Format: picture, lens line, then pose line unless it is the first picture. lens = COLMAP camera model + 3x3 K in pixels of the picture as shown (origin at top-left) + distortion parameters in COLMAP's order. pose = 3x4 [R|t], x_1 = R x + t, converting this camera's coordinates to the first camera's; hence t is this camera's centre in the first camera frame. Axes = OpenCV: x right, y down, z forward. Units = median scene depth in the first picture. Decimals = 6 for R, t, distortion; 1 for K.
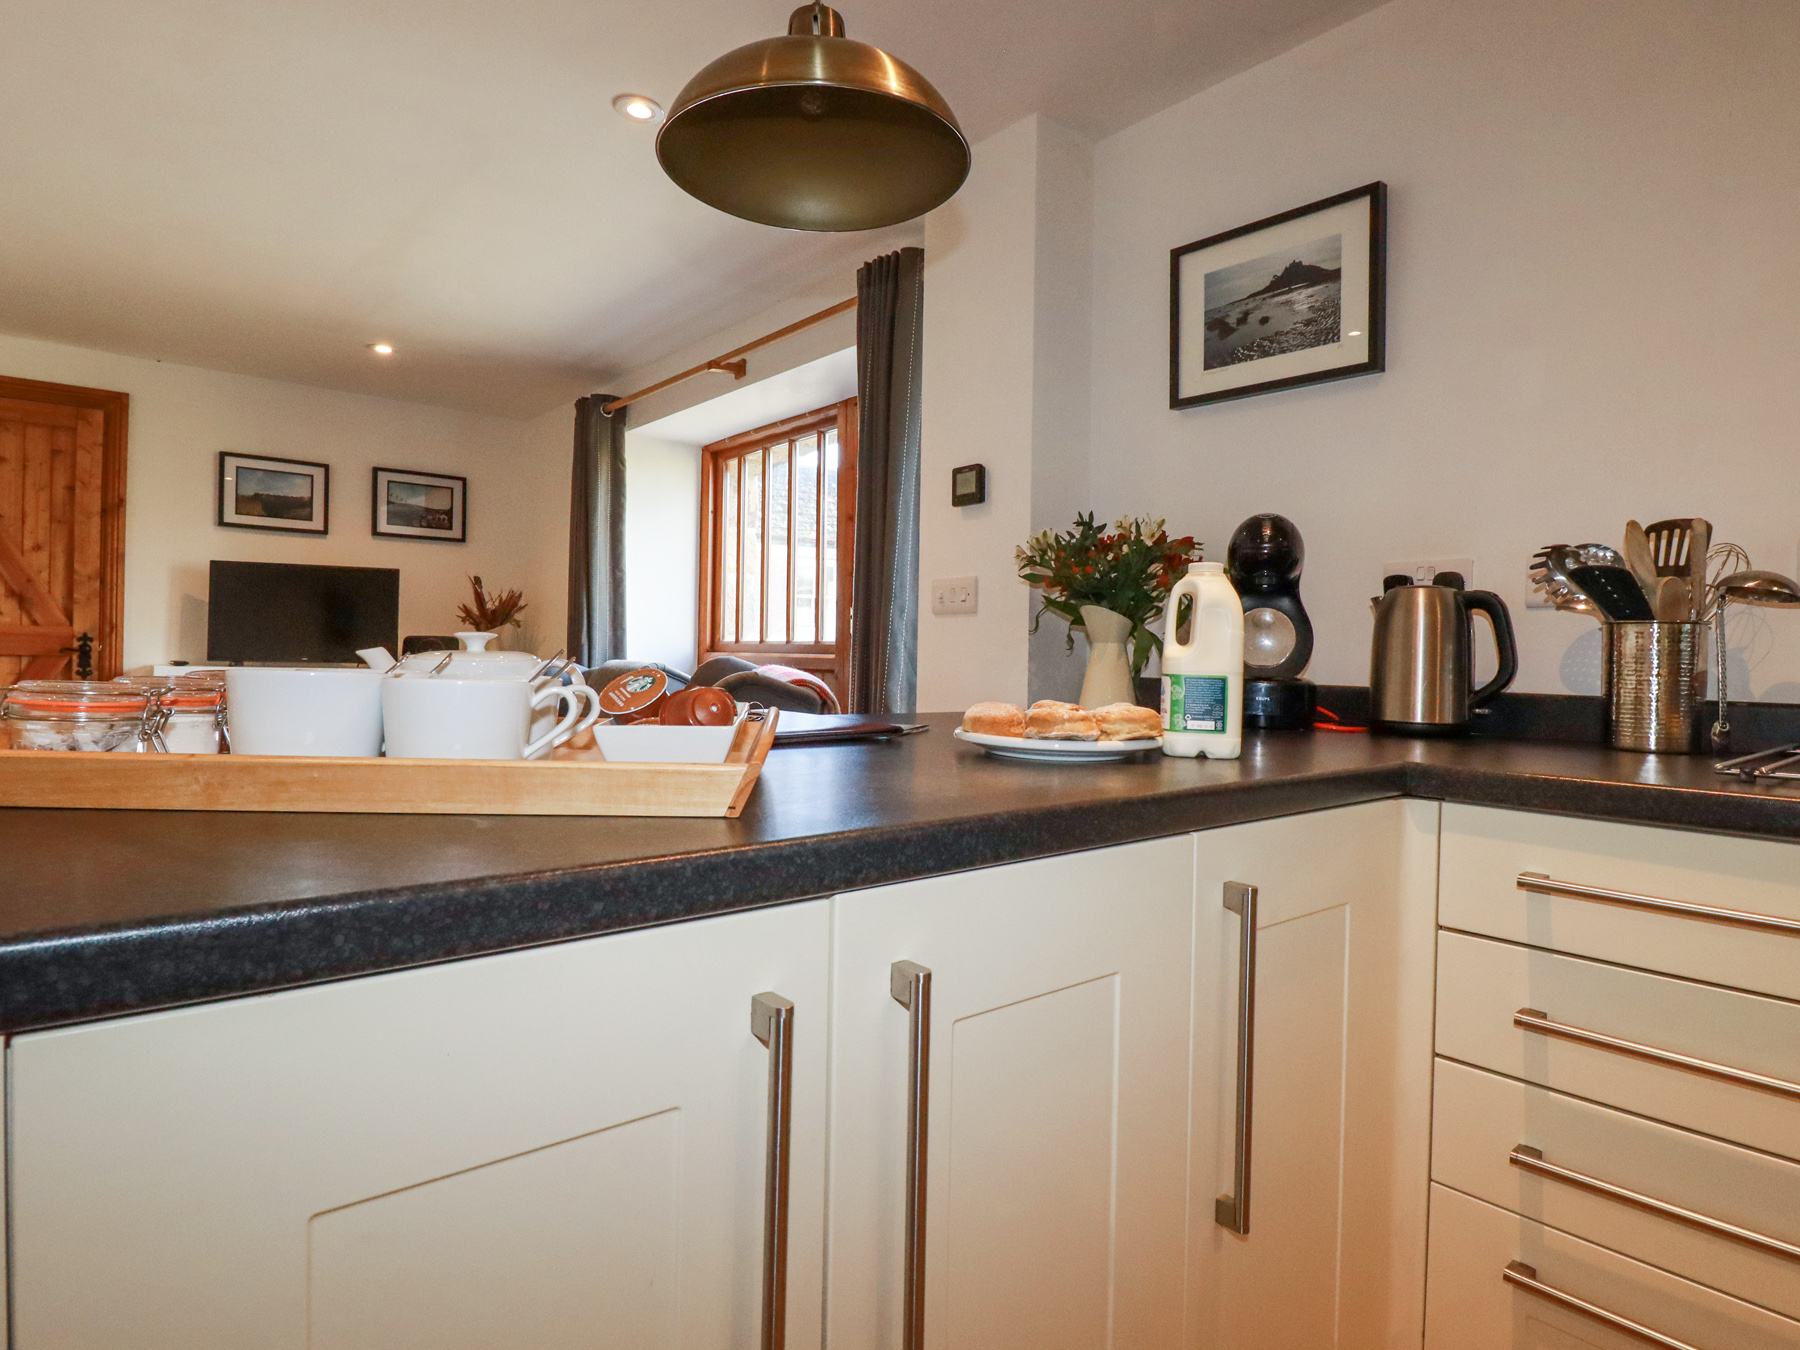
lens RADIAL K [[984.2, 0, 900.7], [0, 984.2, 663.3], [0, 0, 1]] dist [-0.006988, -0.002101]
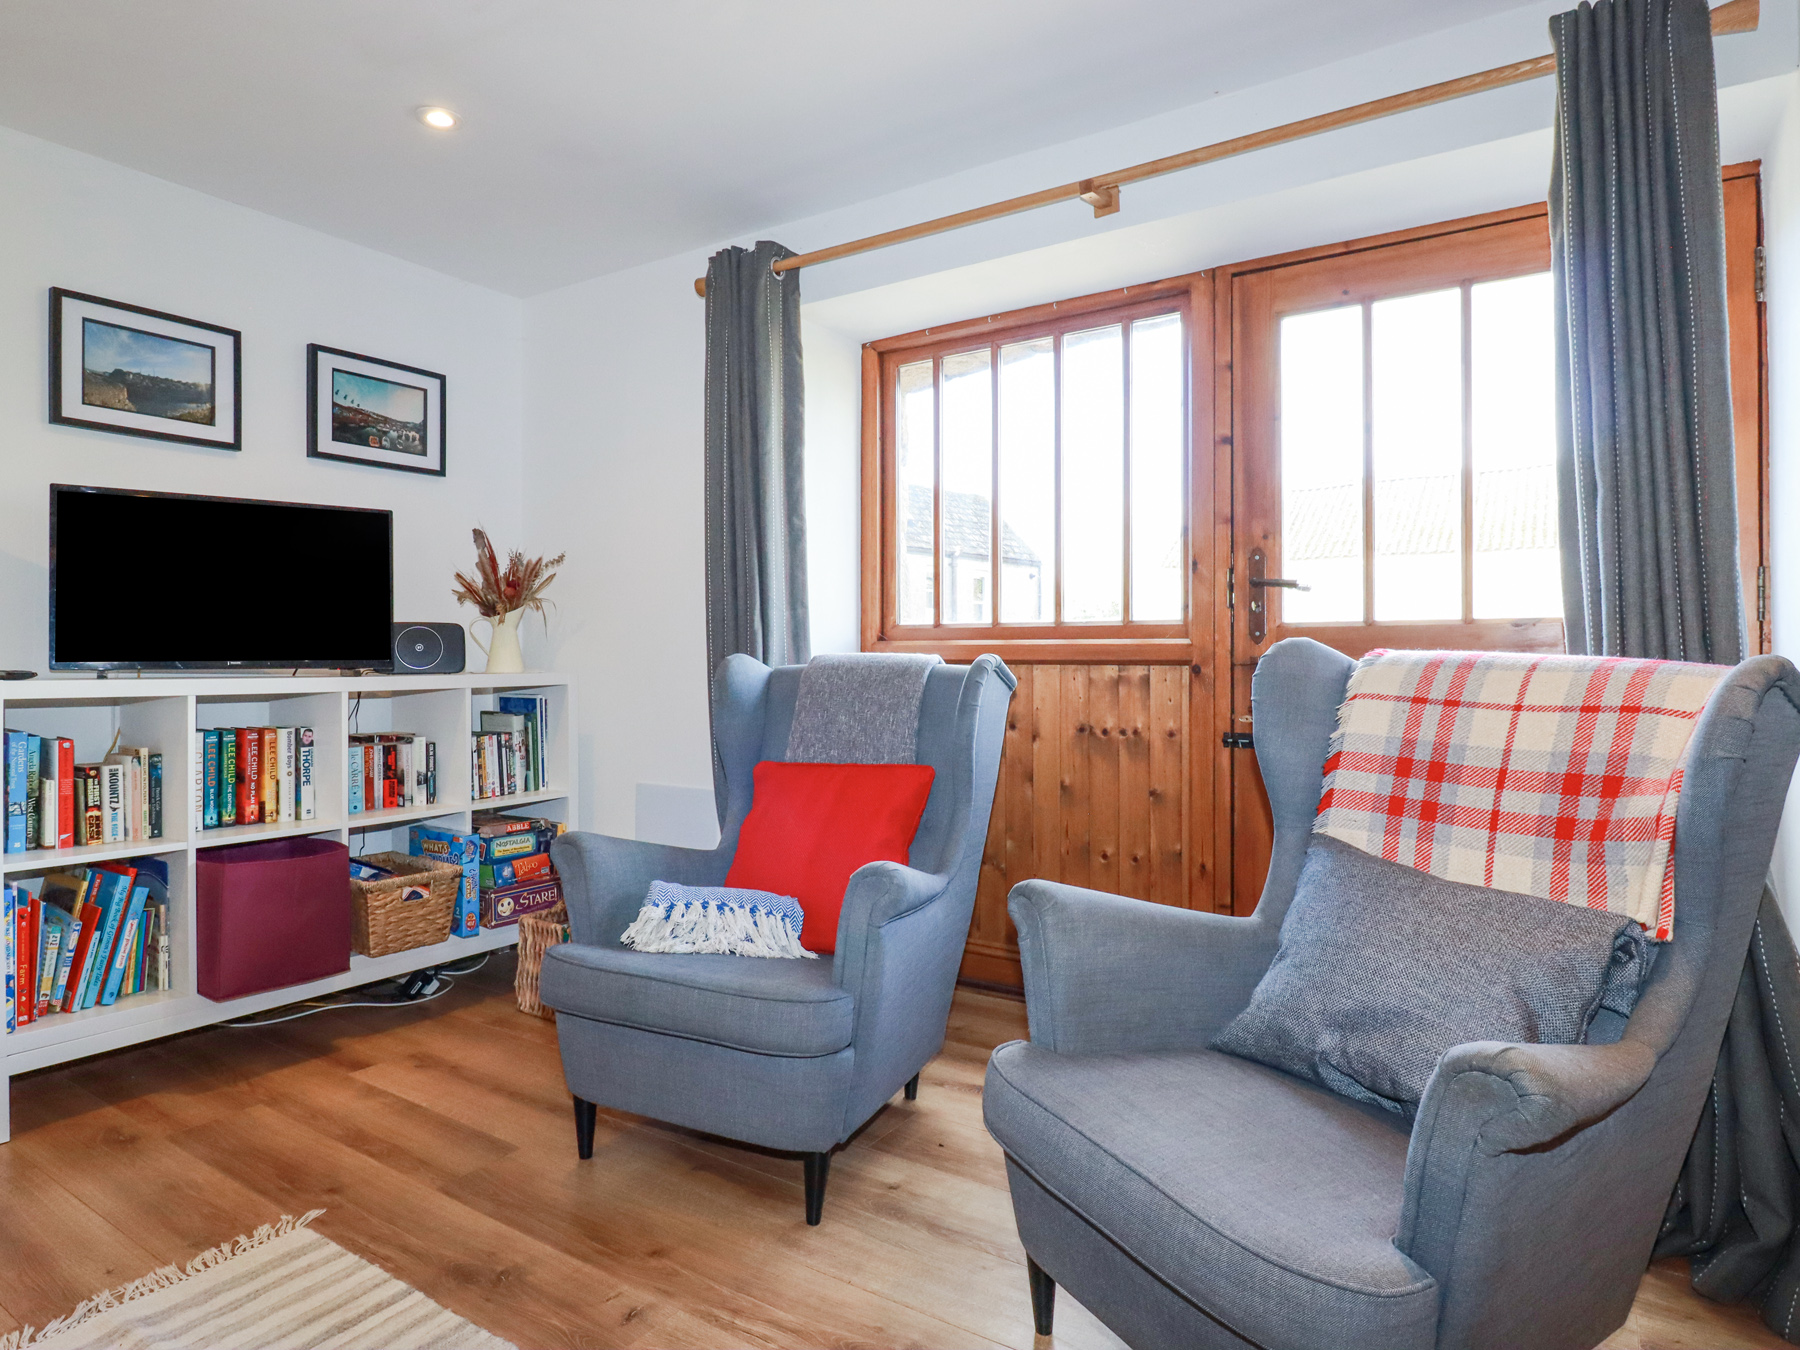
lens RADIAL K [[1030.8, 0, 900.8], [0, 1030.8, 662.3], [0, 0, 1]] dist [0.002752, -0.013279]
pose [[0.958432, -0.021479, 0.284513, -0.758372], [0.020610, 0.999769, 0.006046, -0.000609], [-0.284577, 0.000070, 0.958653, 0.588066]]
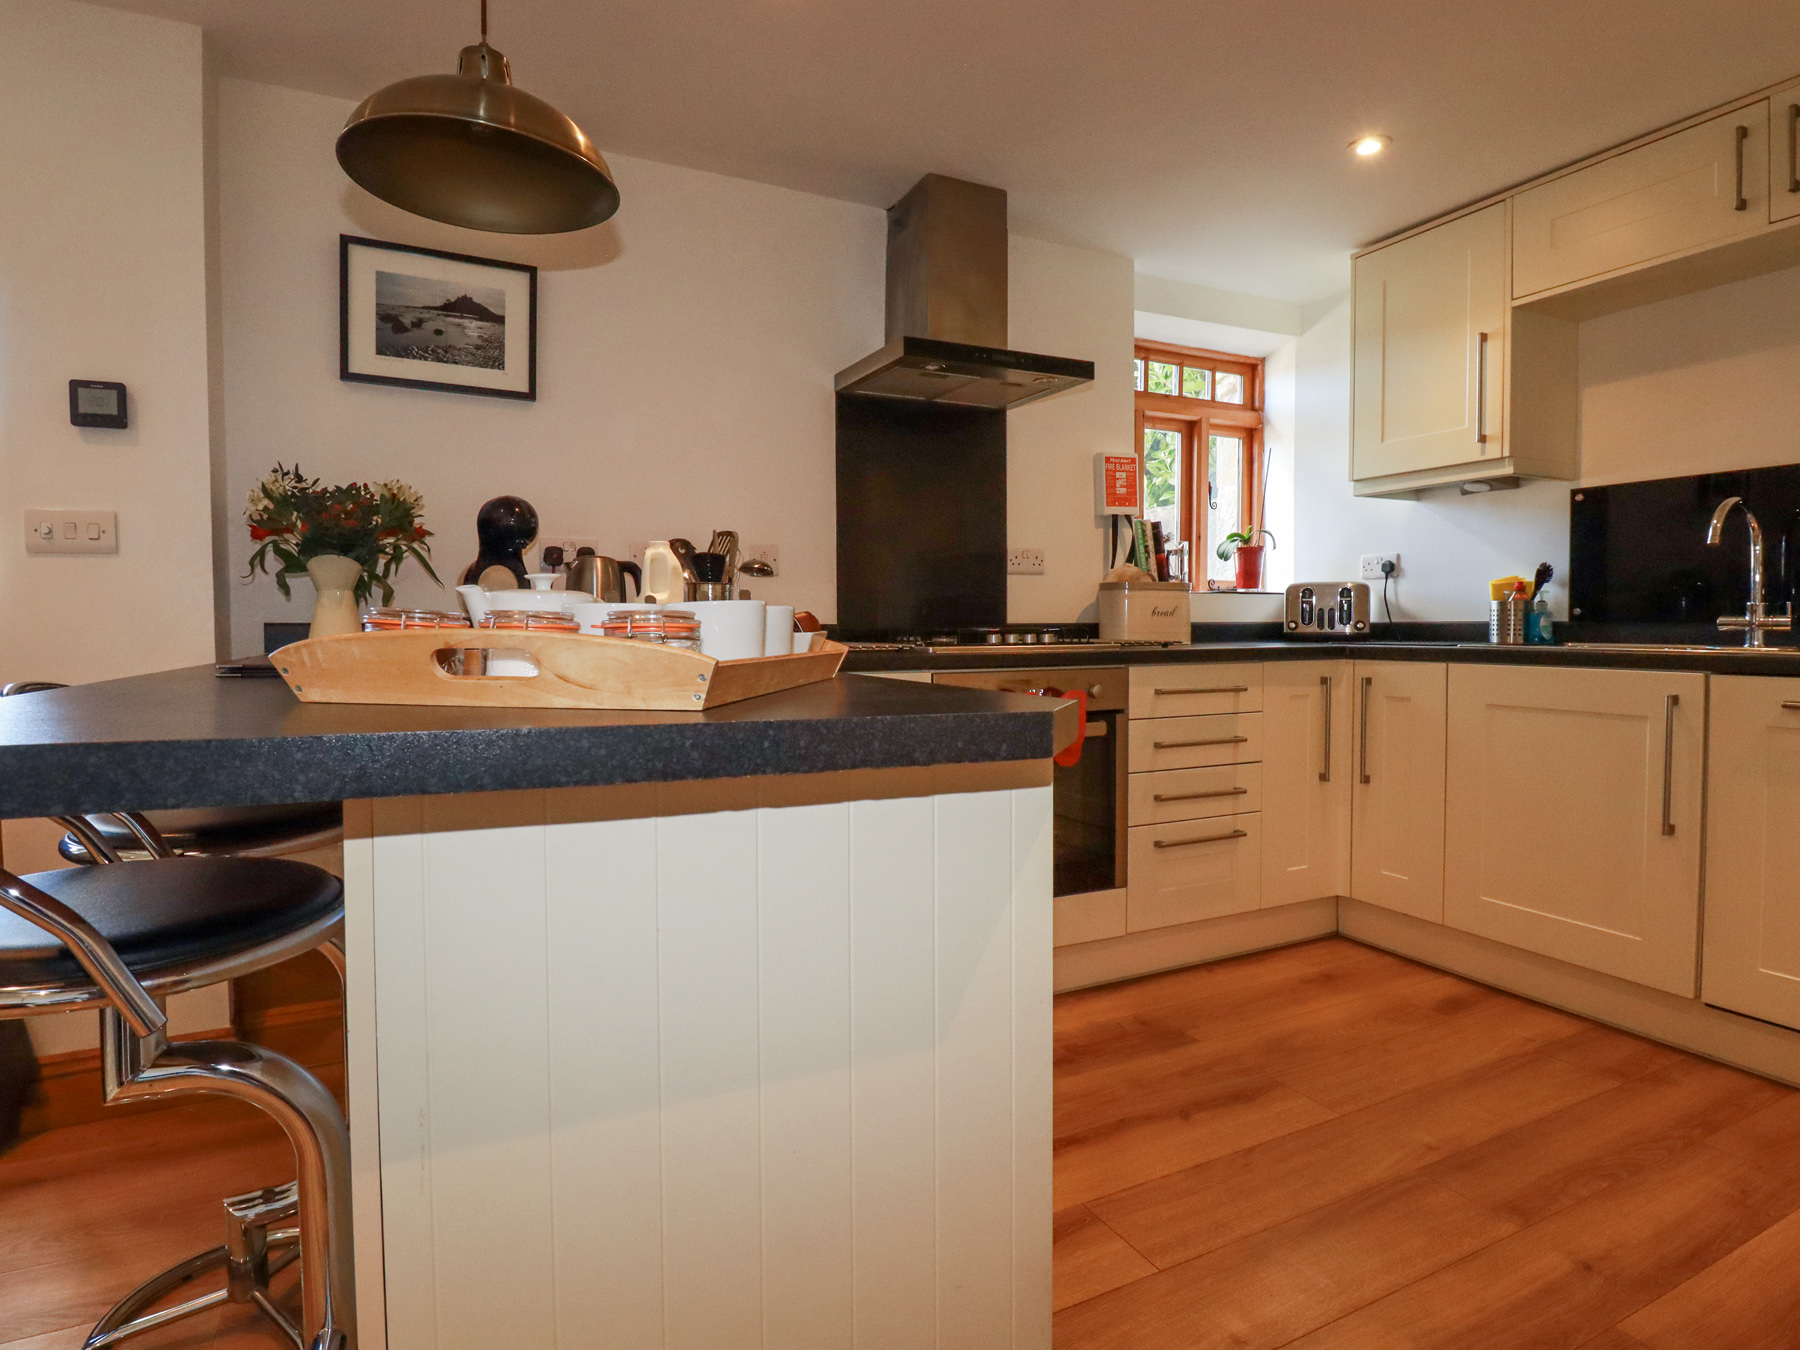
lens RADIAL K [[984.2, 0, 900.7], [0, 984.2, 663.3], [0, 0, 1]] dist [-0.006988, -0.002101]
pose [[0.236295, -0.058583, 0.969914, -0.604871], [0.013804, 0.998283, 0.056934, 0.006306], [-0.971583, -0.000064, 0.236698, 0.113028]]
